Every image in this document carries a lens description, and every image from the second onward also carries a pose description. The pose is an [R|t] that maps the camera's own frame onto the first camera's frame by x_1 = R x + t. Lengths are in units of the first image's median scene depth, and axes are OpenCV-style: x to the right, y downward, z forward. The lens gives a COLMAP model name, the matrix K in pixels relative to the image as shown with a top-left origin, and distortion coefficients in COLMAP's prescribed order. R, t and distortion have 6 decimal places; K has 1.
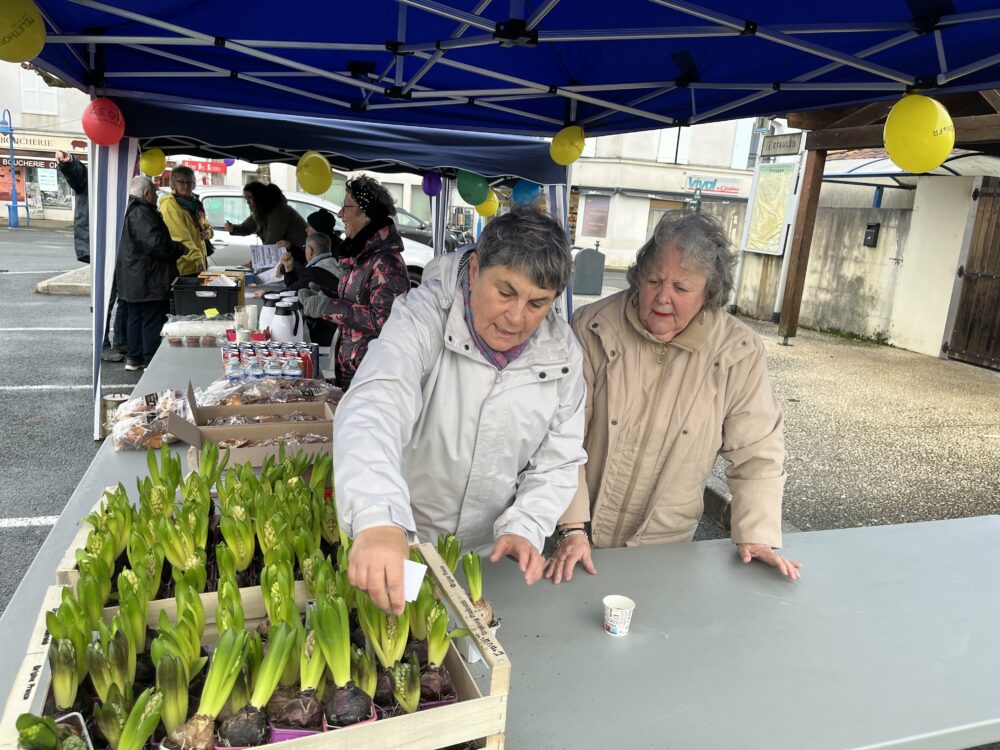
lens RADIAL K [[758.7, 0, 500.4], [0, 758.7, 372.9], [0, 0, 1]] dist [0.004709, 0.004776]
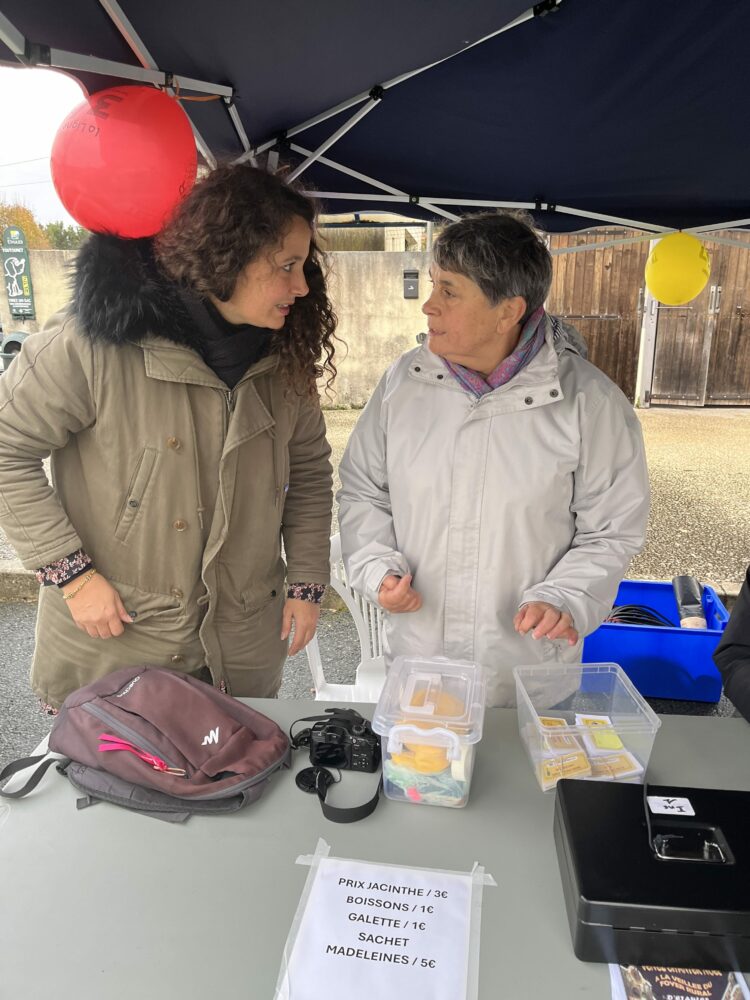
lens RADIAL K [[758.7, 0, 377.2], [0, 758.7, 501.7], [0, 0, 1]] dist [0.004709, 0.004776]
pose [[0.386211, -0.319690, 0.865240, -0.322638], [0.227865, 0.942014, 0.246346, -0.162663], [-0.893823, 0.102016, 0.436662, 0.657298]]
